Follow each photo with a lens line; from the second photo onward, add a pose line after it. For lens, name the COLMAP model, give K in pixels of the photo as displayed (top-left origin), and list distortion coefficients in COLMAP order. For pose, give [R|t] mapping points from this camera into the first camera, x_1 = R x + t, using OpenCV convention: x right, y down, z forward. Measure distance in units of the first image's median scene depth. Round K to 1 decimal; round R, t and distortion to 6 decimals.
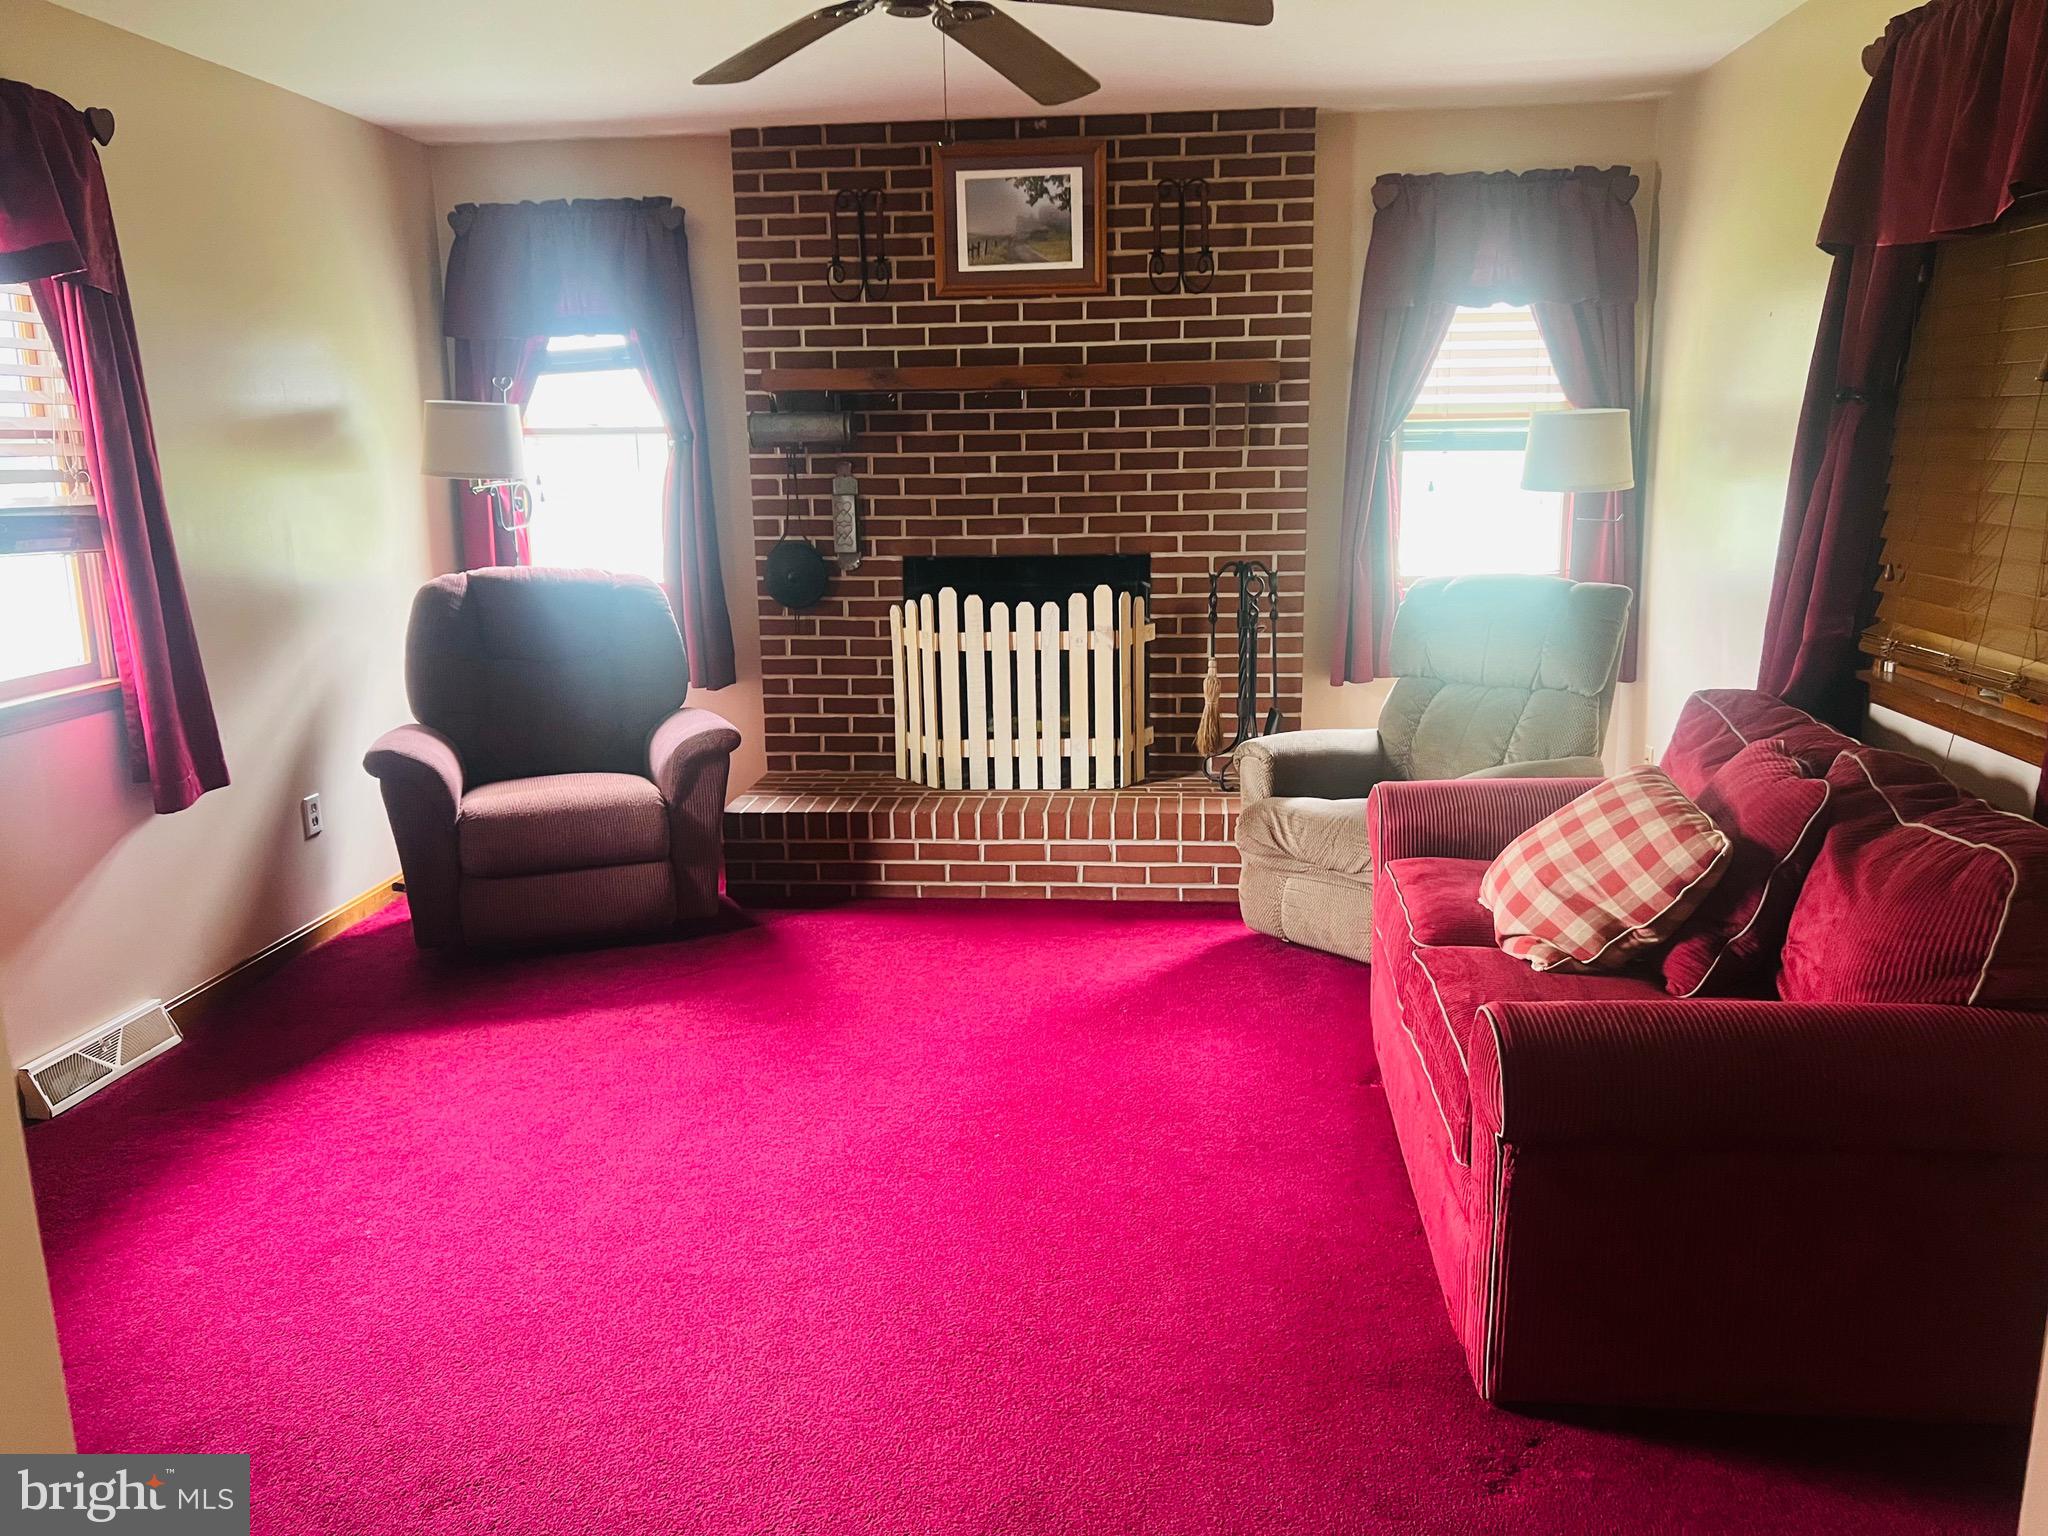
lens RADIAL K [[1542.4, 0, 1031.7], [0, 1542.4, 765.4], [0, 0, 1]] dist [0.052602, -0.045825]
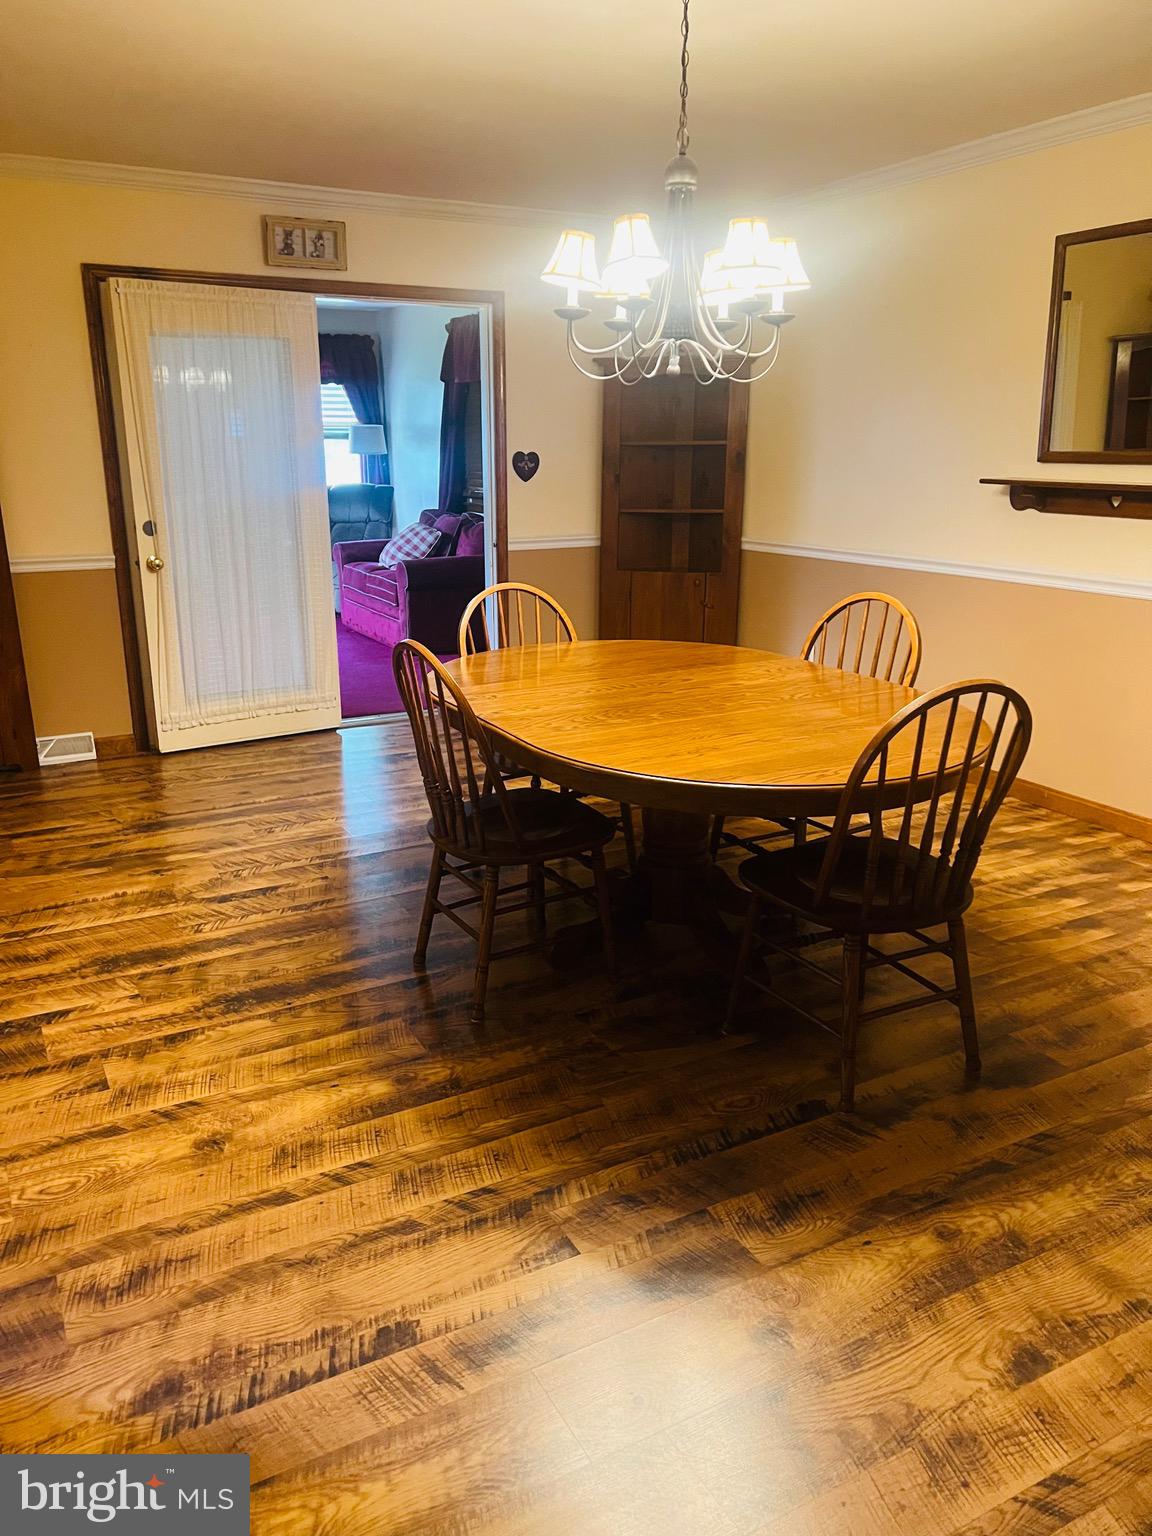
lens RADIAL K [[1156.8, 0, 573.9], [0, 1156.8, 767.4], [0, 0, 1]] dist [0.052602, -0.045825]
pose [[0.835193, -0.139362, 0.532006, -0.831480], [0.107272, 0.990061, 0.090946, 0.359943], [-0.539393, -0.018888, 0.841842, -1.516783]]
